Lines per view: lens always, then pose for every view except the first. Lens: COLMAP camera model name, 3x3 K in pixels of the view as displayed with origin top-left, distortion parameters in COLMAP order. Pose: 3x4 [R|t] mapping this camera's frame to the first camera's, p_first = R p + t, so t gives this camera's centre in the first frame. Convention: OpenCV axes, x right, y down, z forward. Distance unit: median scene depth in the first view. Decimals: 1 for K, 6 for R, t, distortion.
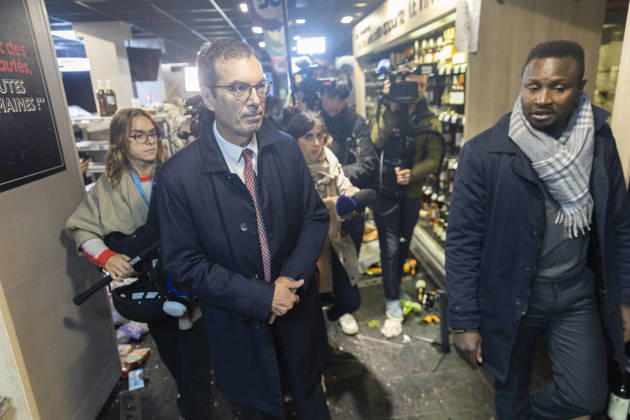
lens RADIAL K [[390.9, 0, 332.9], [0, 390.9, 210.4], [0, 0, 1]] dist [-0.000053, 0.001457]
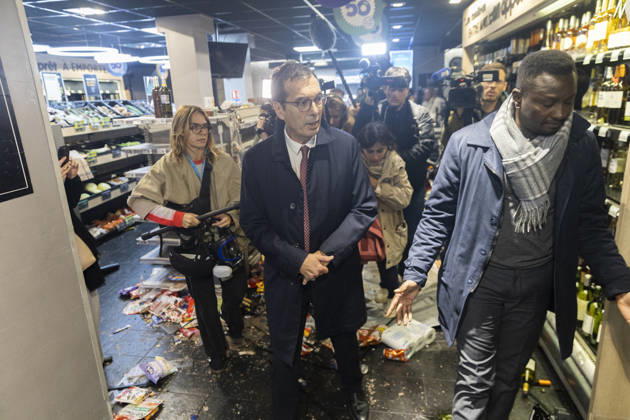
lens RADIAL K [[390.9, 0, 332.9], [0, 390.9, 210.4], [0, 0, 1]] dist [-0.000053, 0.001457]
pose [[0.964062, 0.079519, -0.253499, 0.036188], [-0.078001, 0.996824, 0.016049, -0.058016], [0.253970, 0.004301, 0.967202, 0.188097]]
